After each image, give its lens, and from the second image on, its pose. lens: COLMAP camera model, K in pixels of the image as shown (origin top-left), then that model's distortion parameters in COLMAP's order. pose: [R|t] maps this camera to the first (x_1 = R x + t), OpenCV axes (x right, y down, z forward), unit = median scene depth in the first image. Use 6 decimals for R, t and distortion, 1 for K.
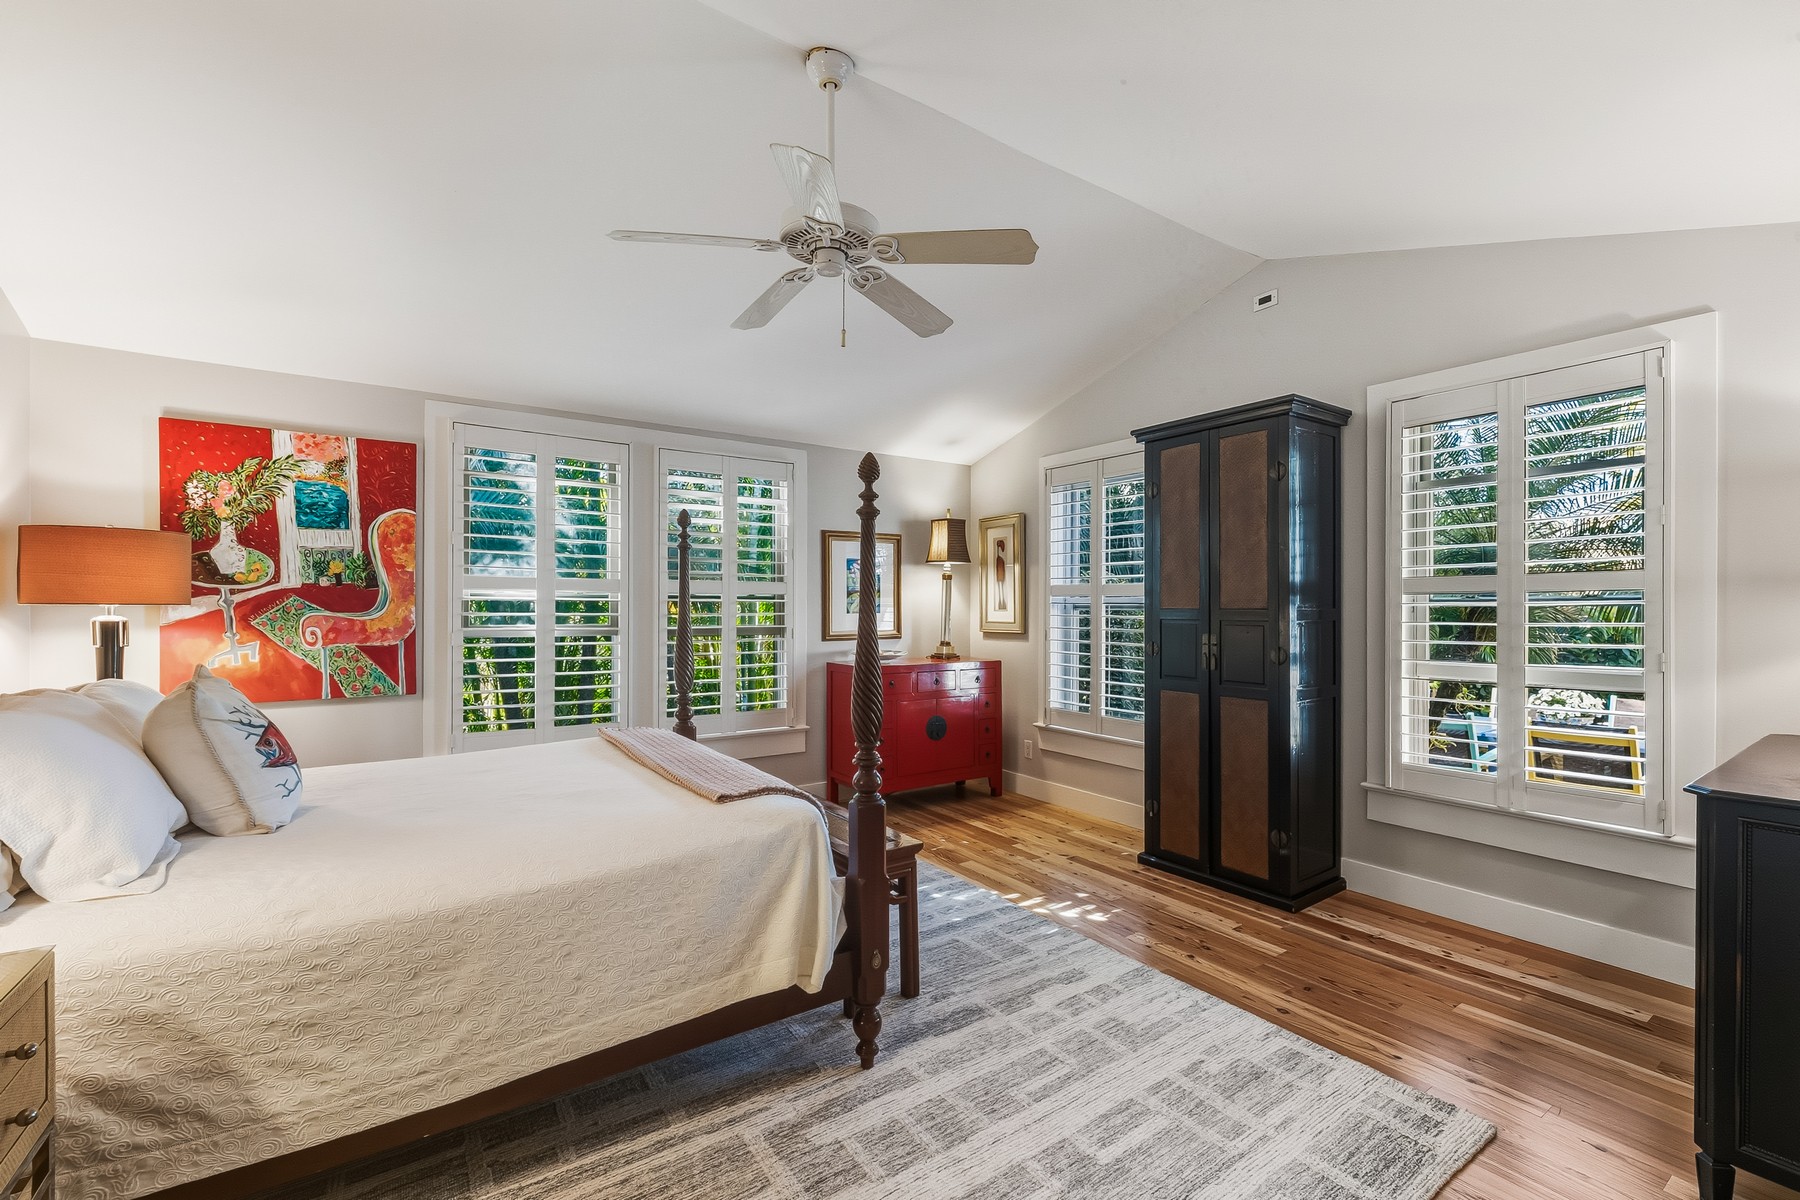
lens RADIAL K [[745.9, 0, 899.3], [0, 745.9, 610.0], [0, 0, 1]] dist [-0.001253, -0.001716]
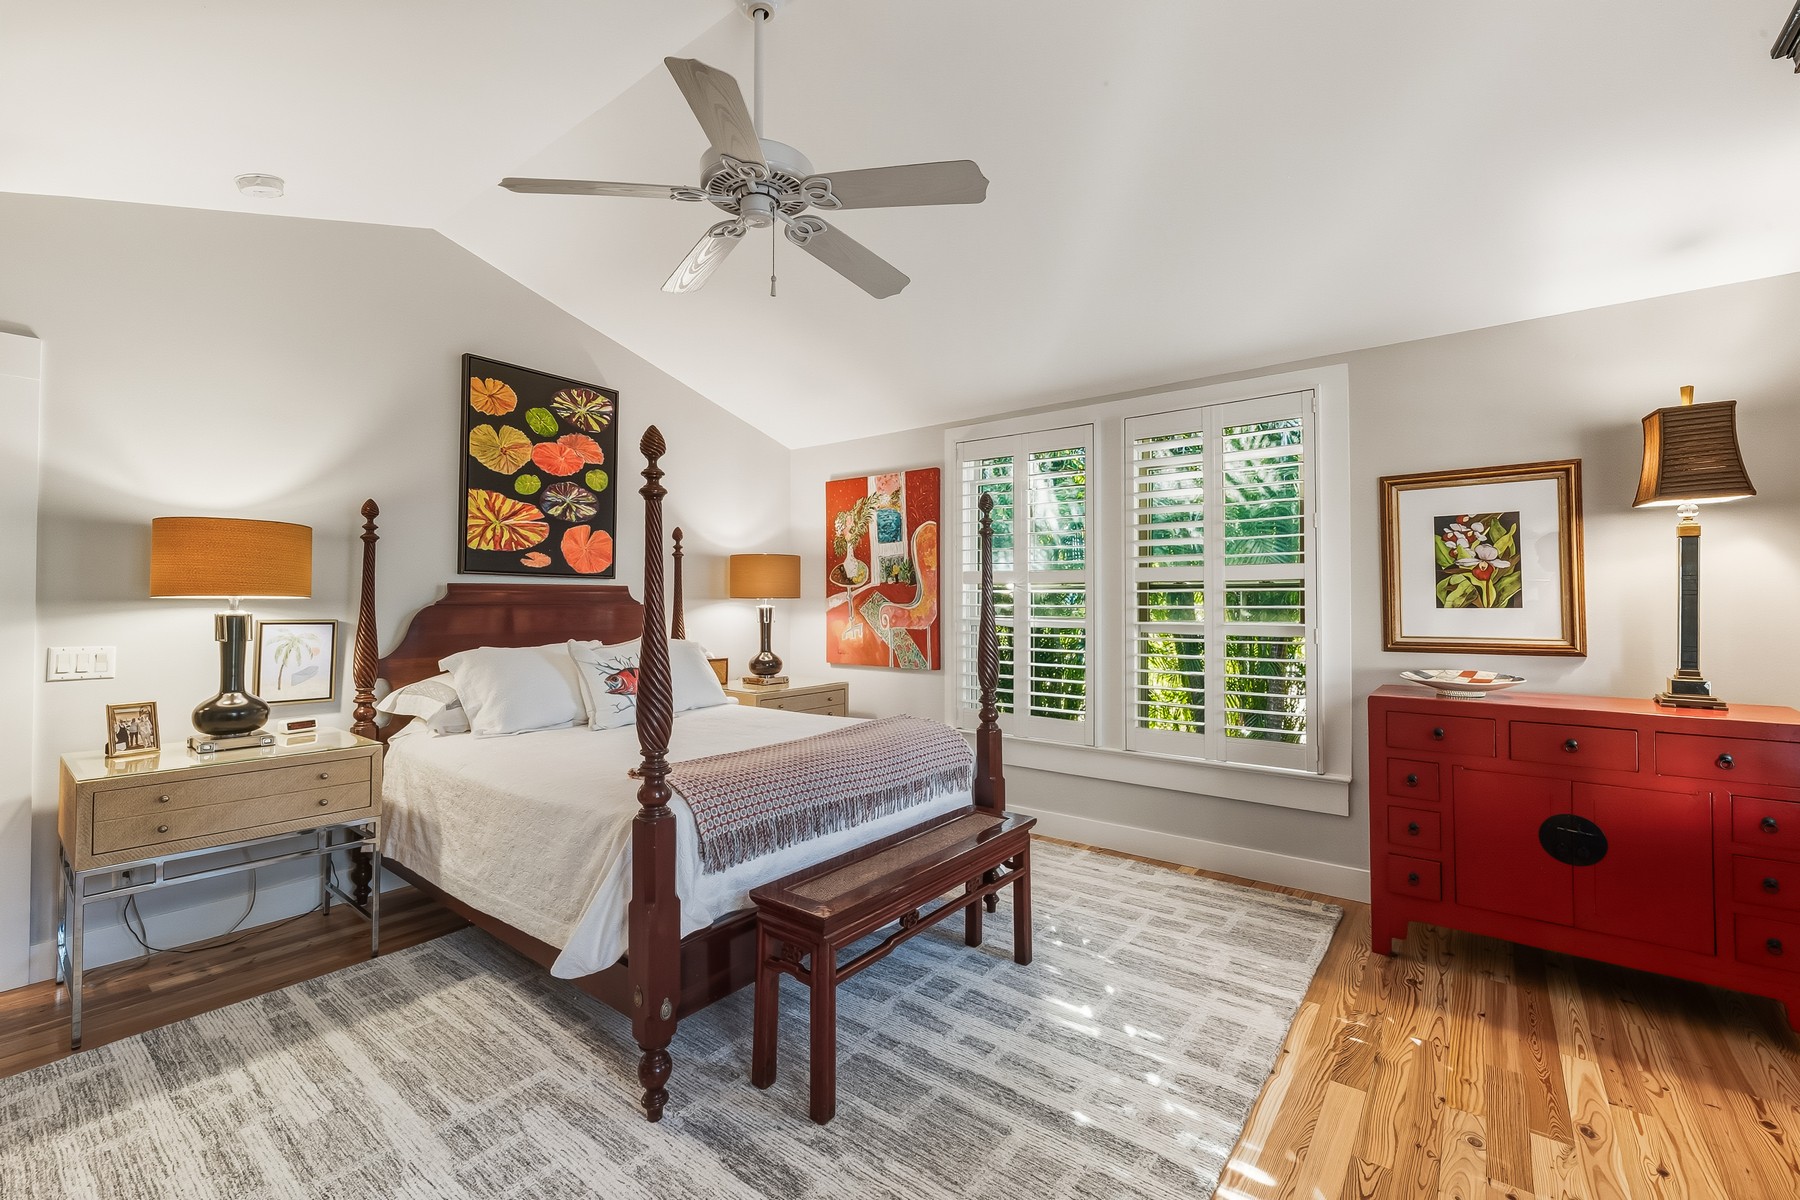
lens RADIAL K [[745.9, 0, 905.3], [0, 745.9, 587.3], [0, 0, 1]] dist [-0.001253, -0.001716]
pose [[0.320221, -0.020342, -0.947124, 0.528823], [-0.001350, 0.999759, -0.021929, 0.003296], [0.947342, 0.008301, 0.320116, 0.586977]]
